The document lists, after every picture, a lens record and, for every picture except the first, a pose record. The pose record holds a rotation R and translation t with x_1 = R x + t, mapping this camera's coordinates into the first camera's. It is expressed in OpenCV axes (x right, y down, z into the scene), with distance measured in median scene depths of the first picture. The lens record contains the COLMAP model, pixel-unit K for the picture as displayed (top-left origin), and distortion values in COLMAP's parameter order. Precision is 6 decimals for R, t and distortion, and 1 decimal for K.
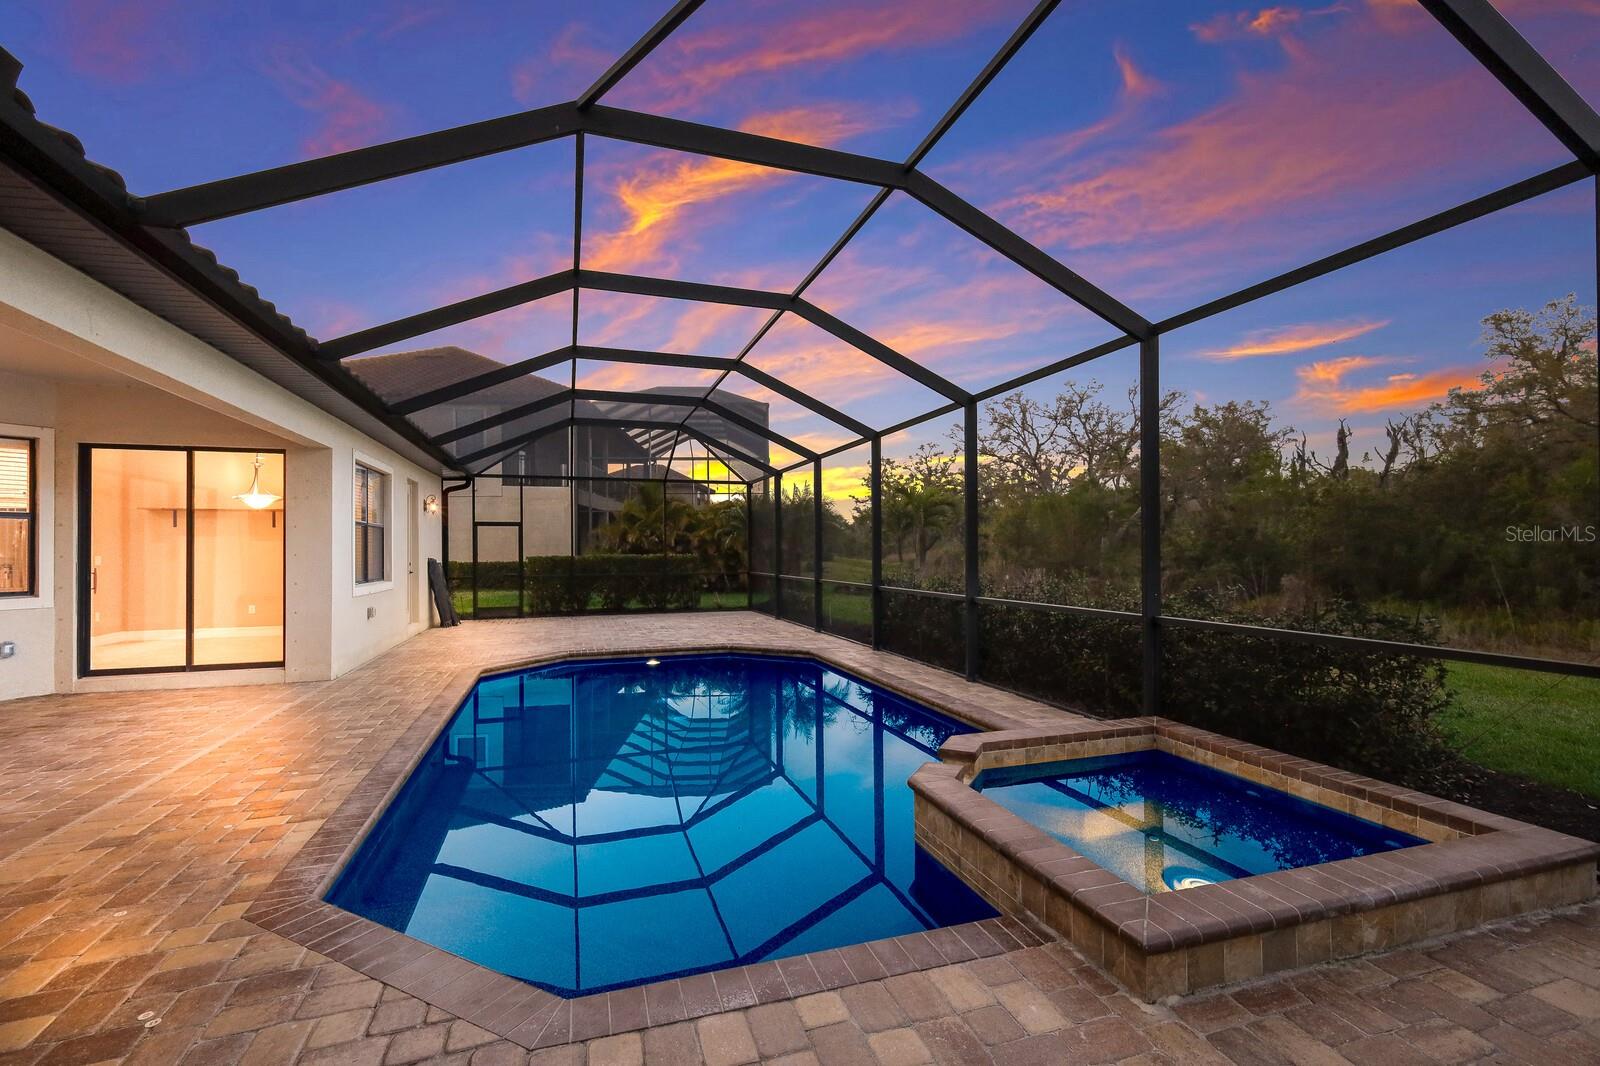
lens RADIAL K [[701.9, 0, 796.3], [0, 701.9, 540.7], [0, 0, 1]] dist [0.006169, -0.000127]
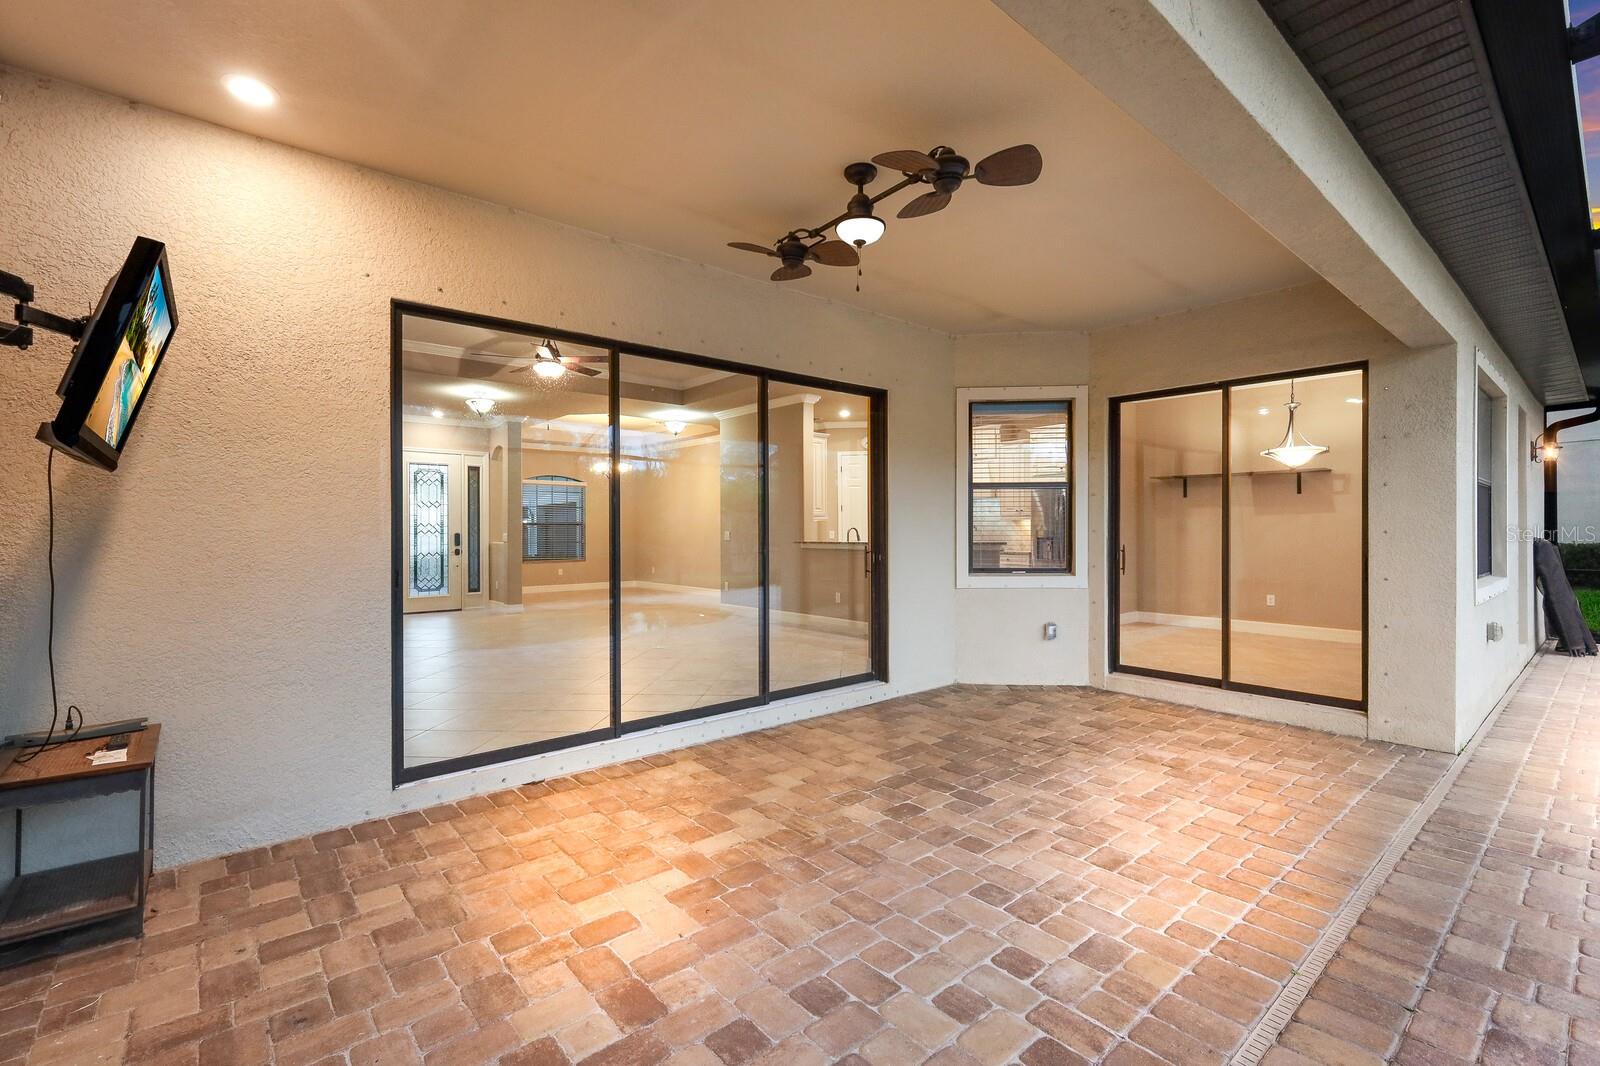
lens RADIAL K [[701.1, 0, 794.2], [0, 701.1, 527.3], [0, 0, 1]] dist [0.002417, -0.000087]
pose [[0.373564, 0.004648, -0.927593, -0.283073], [0.011843, 0.999882, 0.009779, 0.003382], [0.927529, -0.014639, 0.373465, 0.251328]]
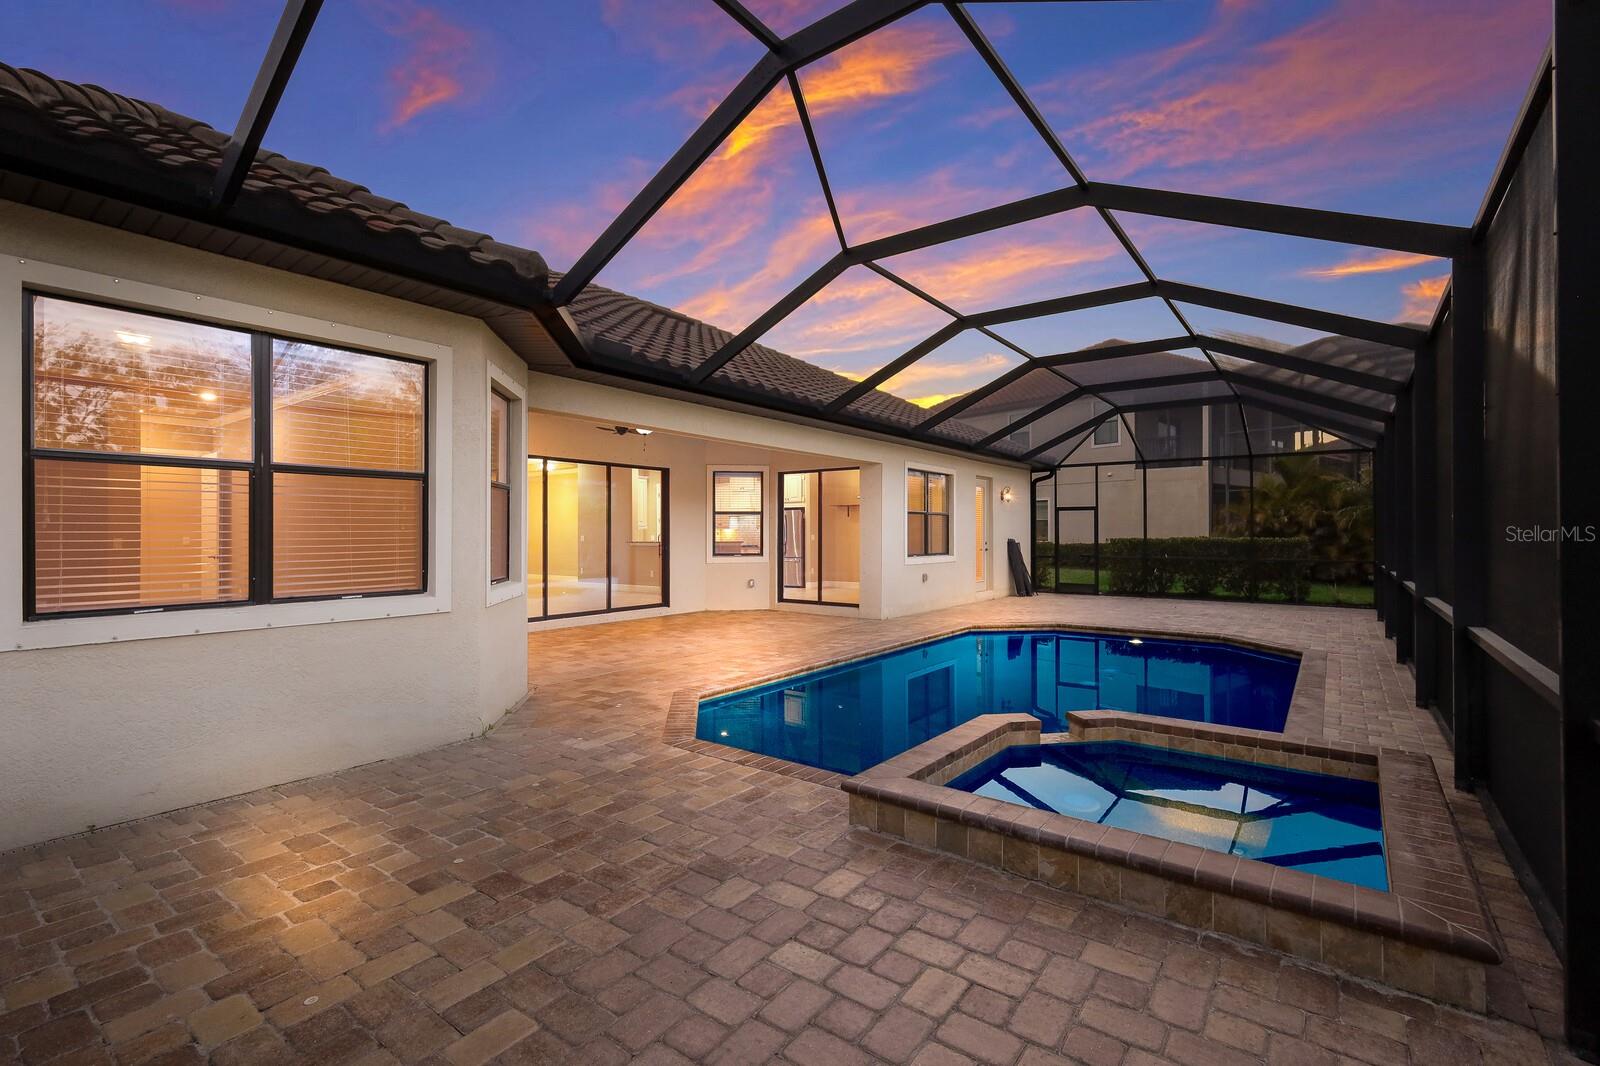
lens RADIAL K [[713.9, 0, 800.0], [0, 713.9, 533.0], [0, 0, 1]] dist [-0.023016, -0.000004]
pose [[0.575186, 0.007556, -0.817988, 0.399129], [0.007385, 0.999869, 0.014430, -0.007644], [0.817989, -0.014341, 0.575055, -0.004953]]
